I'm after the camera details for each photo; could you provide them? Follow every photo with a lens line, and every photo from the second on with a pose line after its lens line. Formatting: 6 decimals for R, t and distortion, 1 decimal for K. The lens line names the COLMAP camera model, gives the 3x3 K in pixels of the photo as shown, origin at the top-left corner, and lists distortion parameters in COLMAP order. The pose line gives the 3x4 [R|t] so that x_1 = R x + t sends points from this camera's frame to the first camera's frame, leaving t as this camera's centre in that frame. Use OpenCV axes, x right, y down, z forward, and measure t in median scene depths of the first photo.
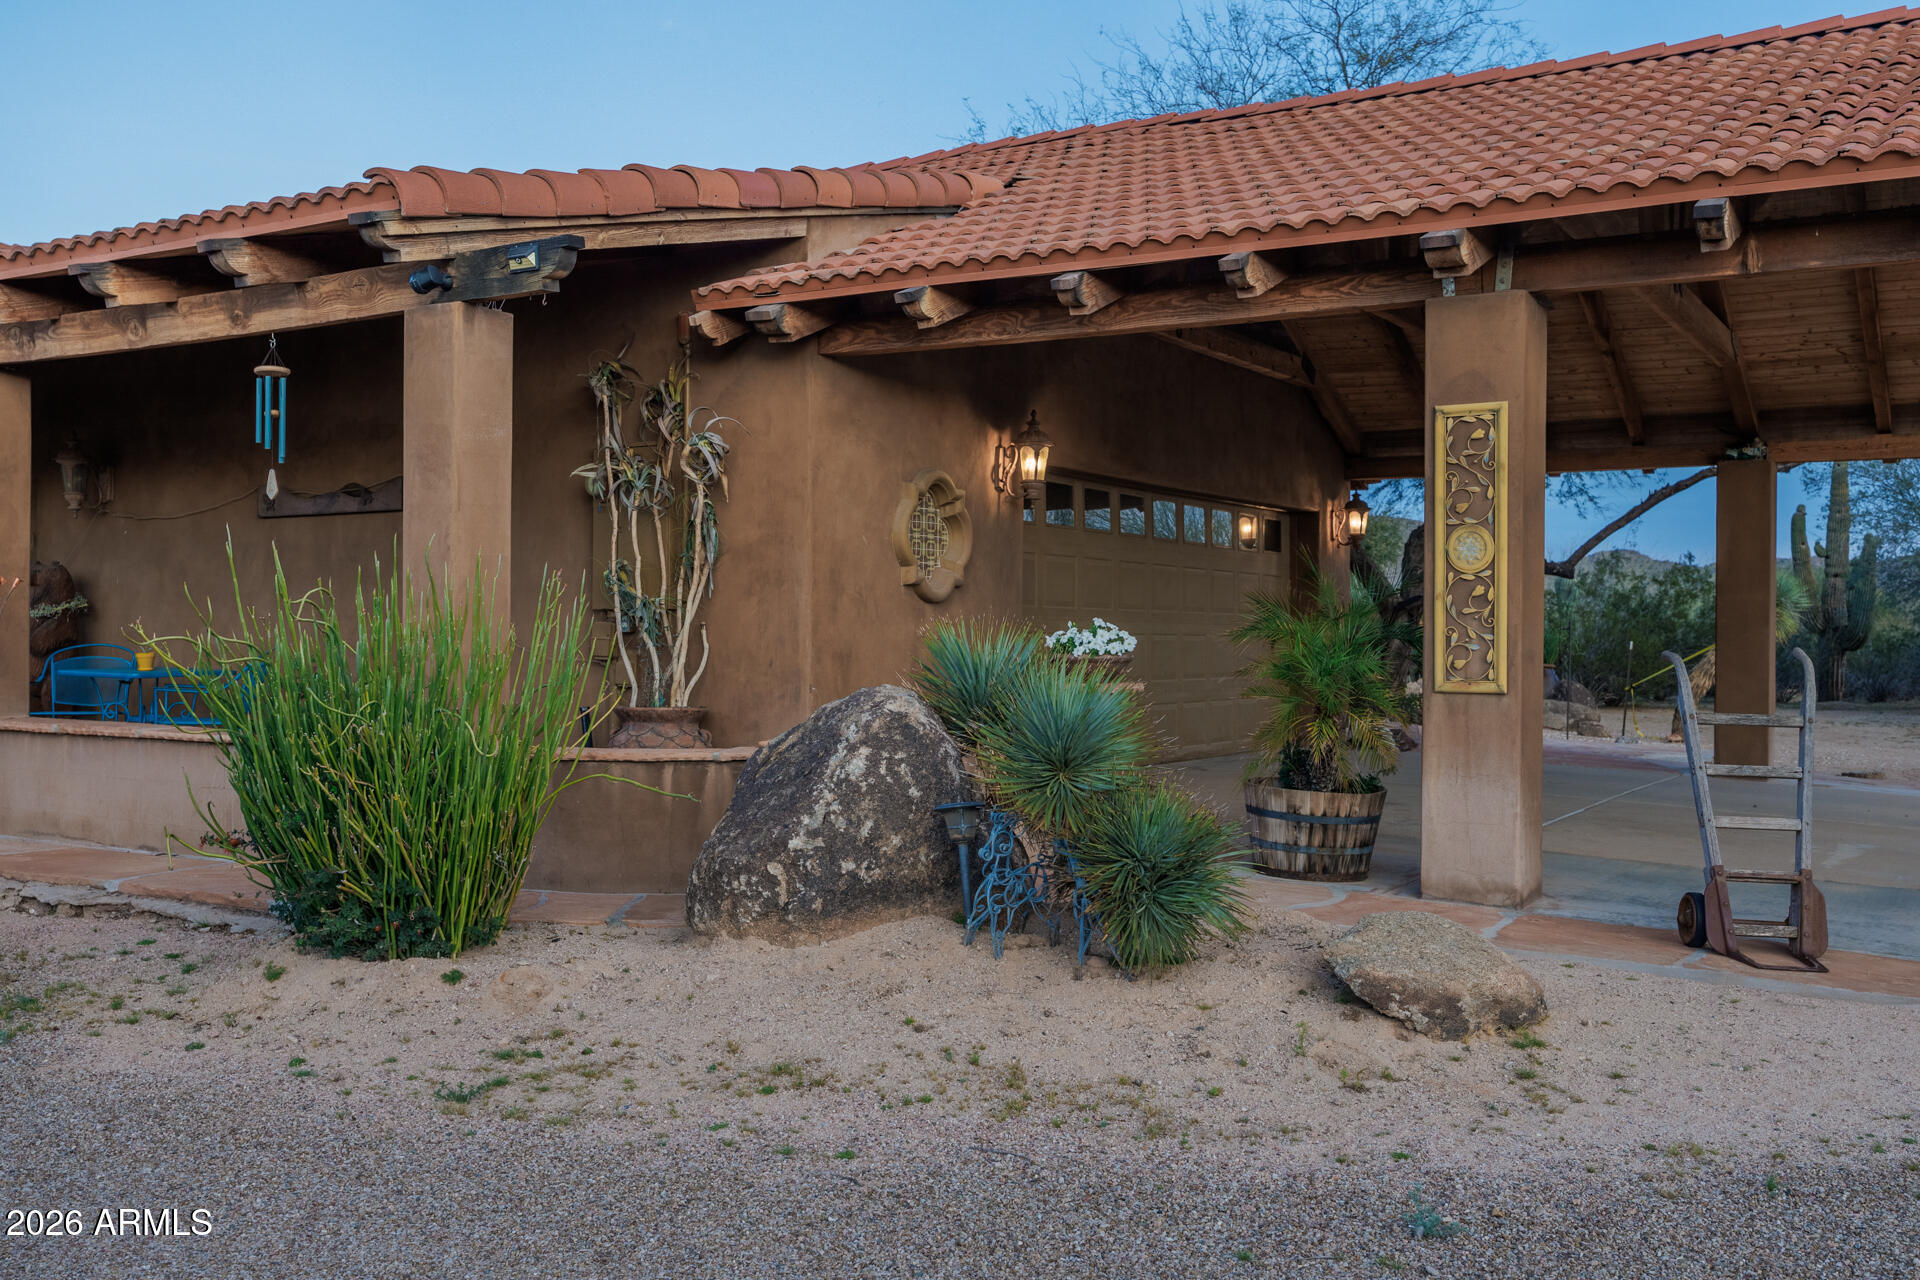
lens RADIAL K [[1862.7, 0, 959.8], [0, 1862.7, 636.7], [0, 0, 1]] dist [0.006057, 0.000000]
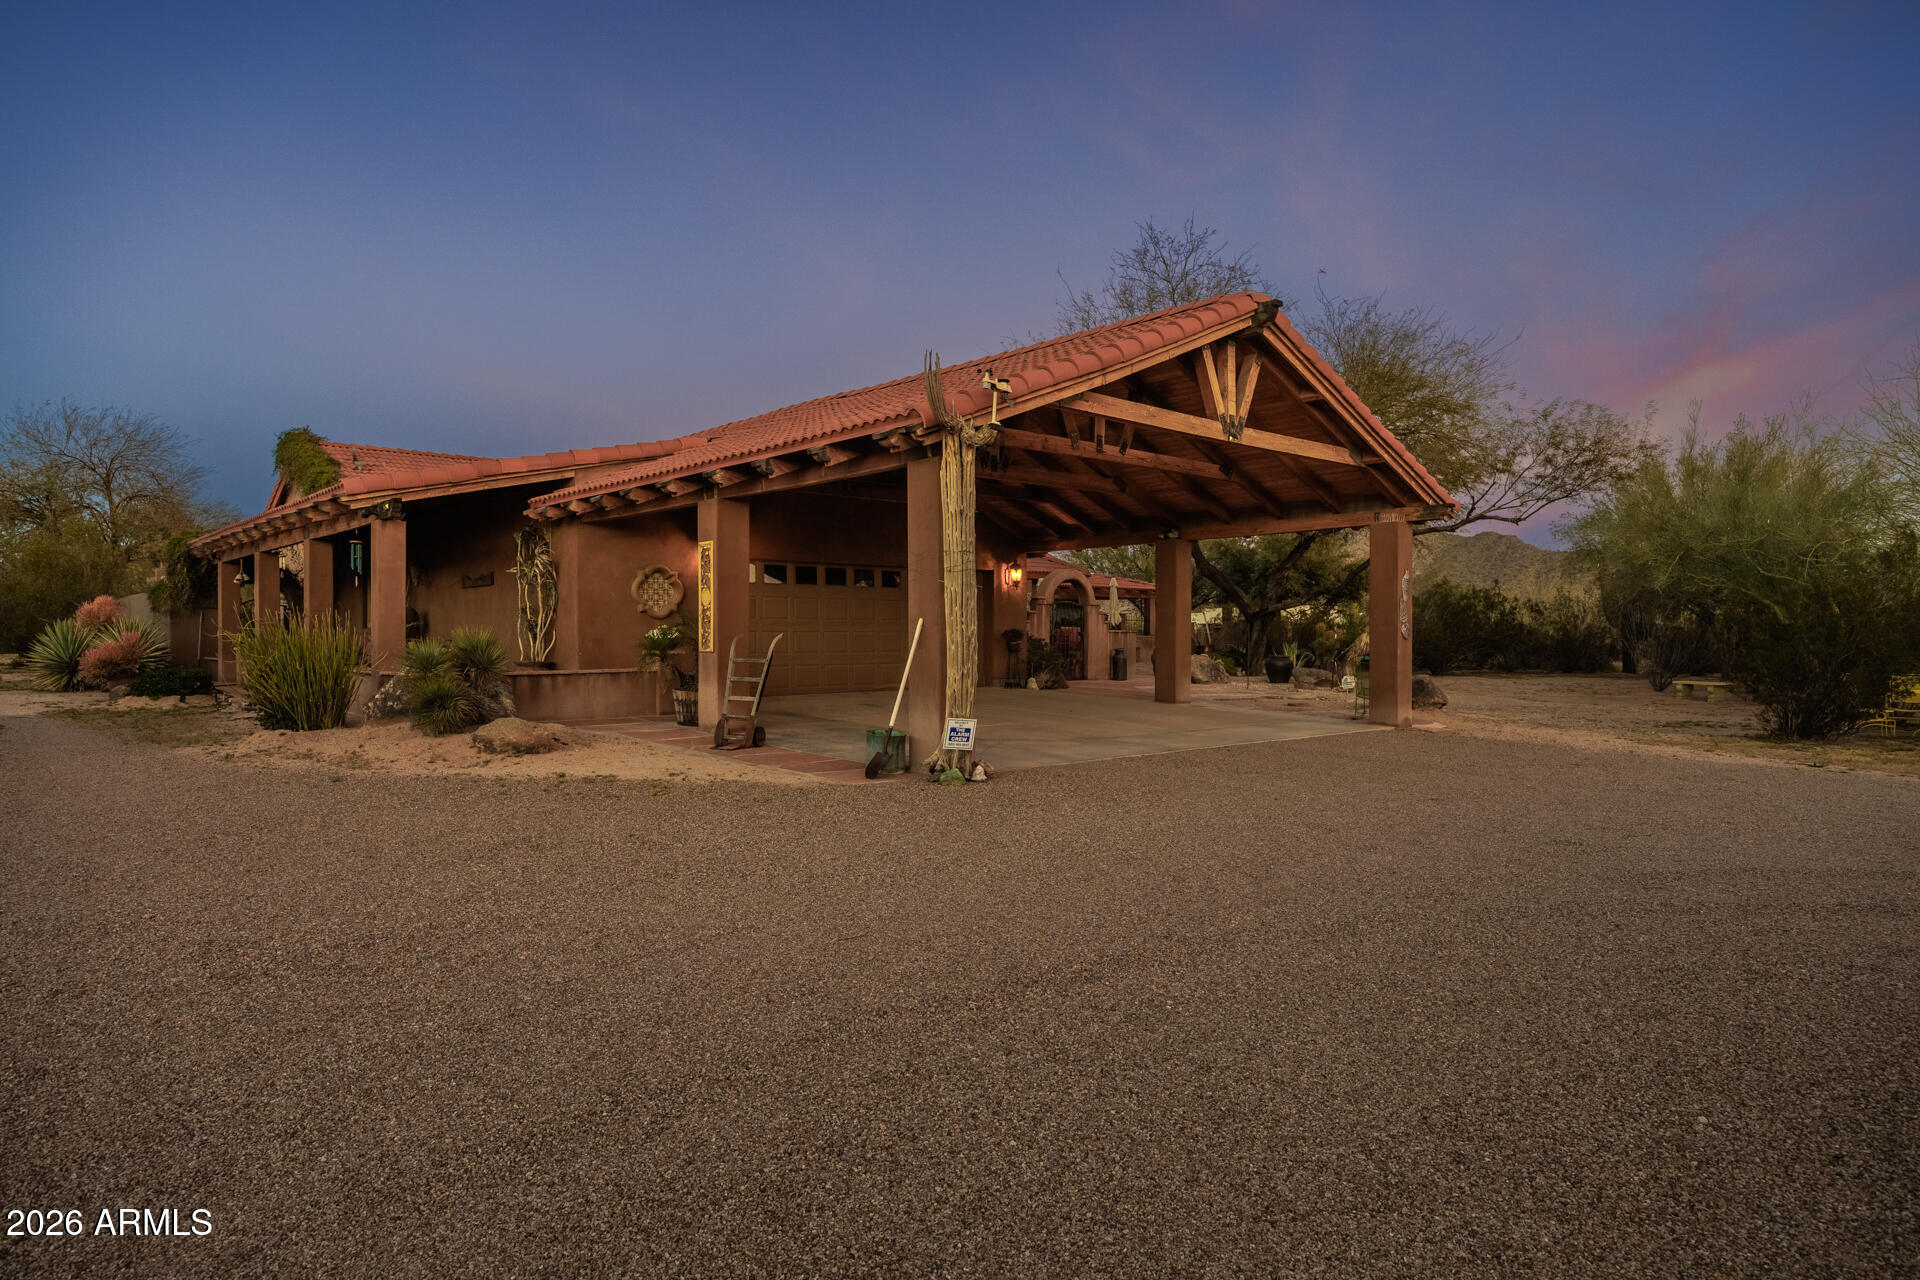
lens RADIAL K [[1196.1, 0, 968.3], [0, 1196.1, 637.7], [0, 0, 1]] dist [-0.003938, 0.003518]
pose [[0.953765, -0.007487, -0.300460, 0.944781], [0.007697, 0.999970, -0.000484, 0.011368], [0.300455, -0.001851, 0.953794, -0.414844]]
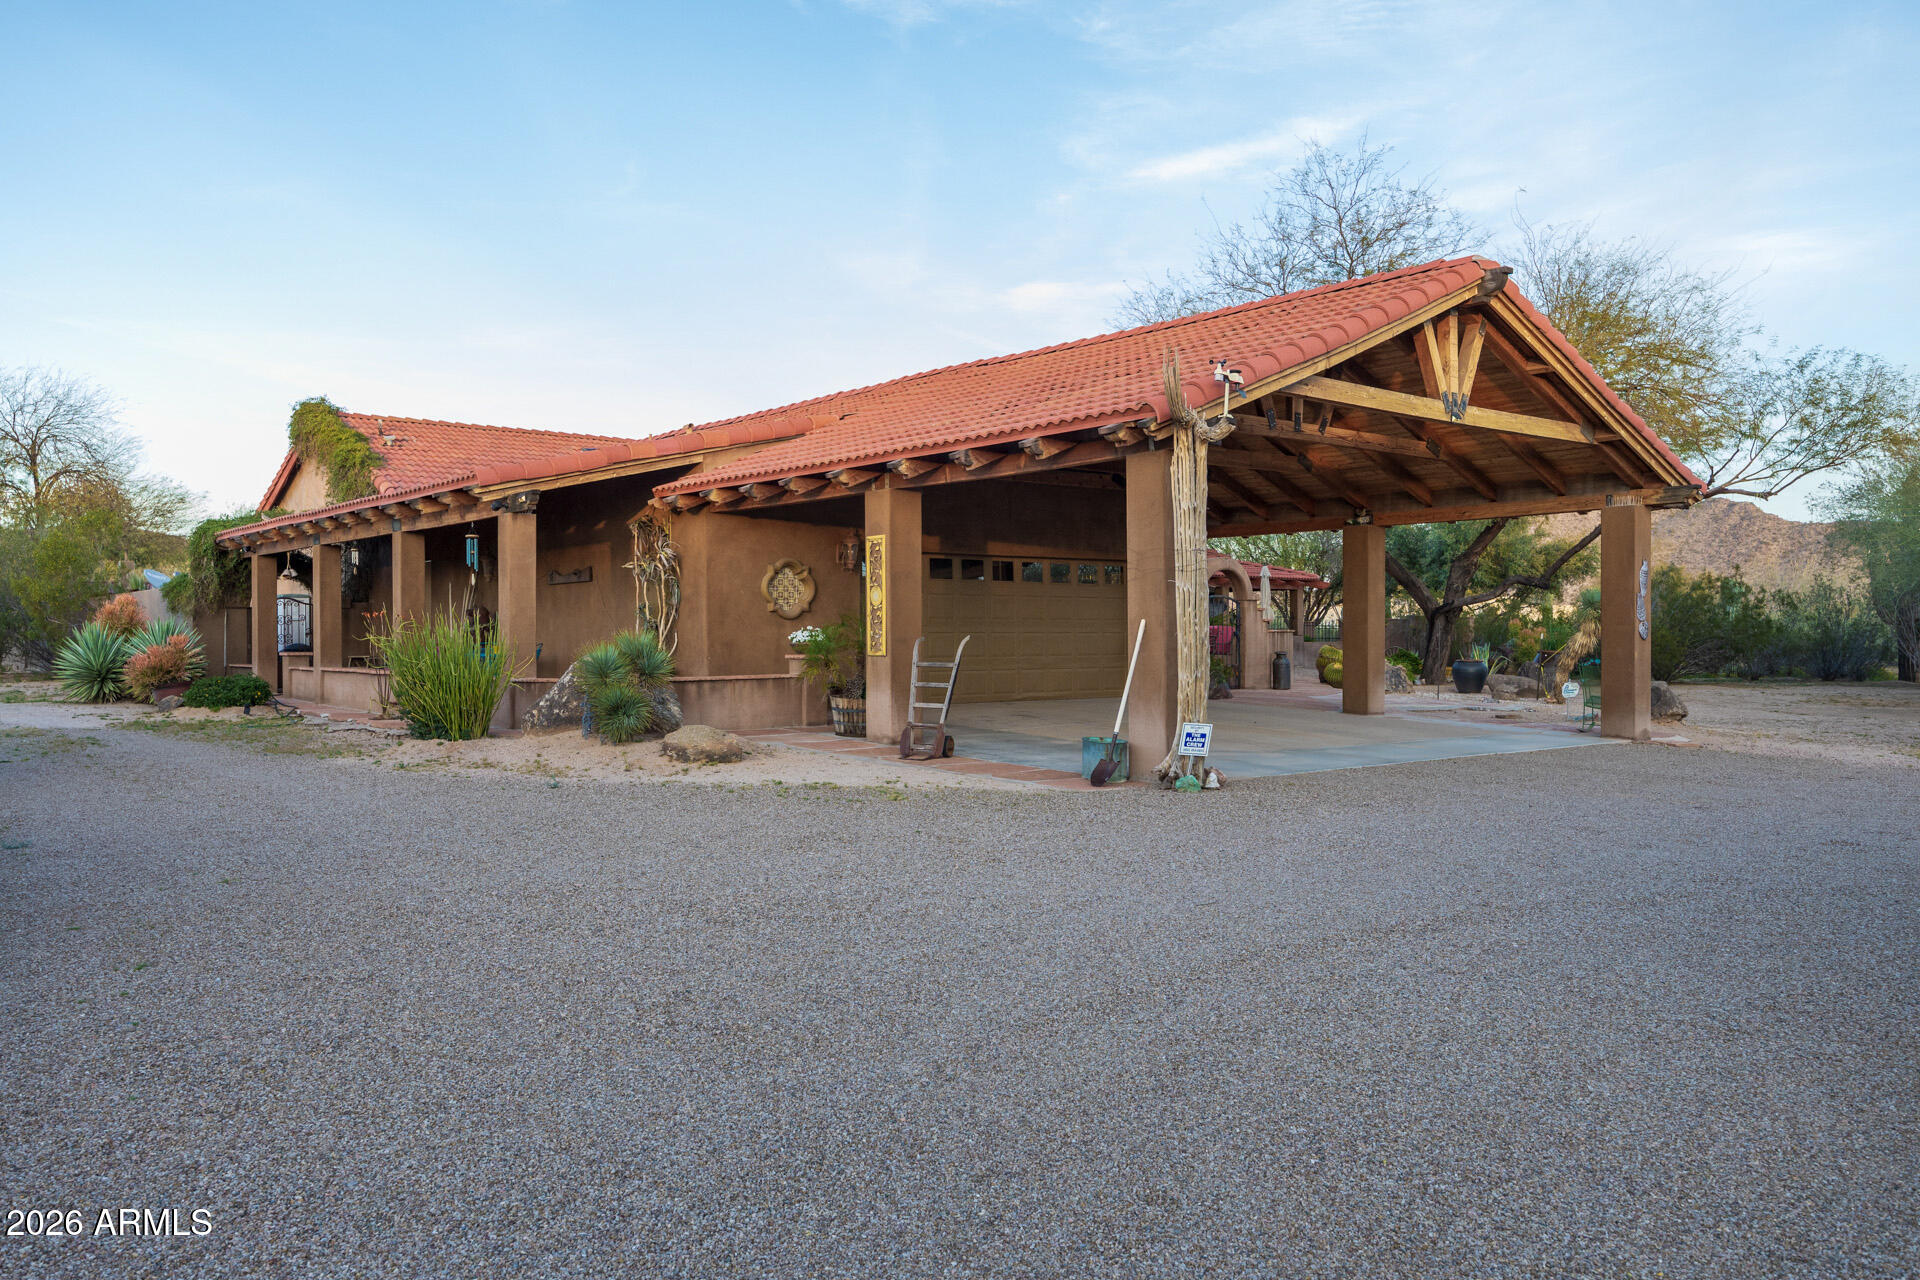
lens RADIAL K [[1561.9, 0, 950.4], [0, 1561.9, 643.4], [0, 0, 1]] dist [0.000809, 0.005737]
pose [[0.939675, -0.009096, -0.341948, 0.881202], [0.010363, 0.999945, 0.001880, 0.009388], [0.341912, -0.005310, 0.939717, -0.726633]]
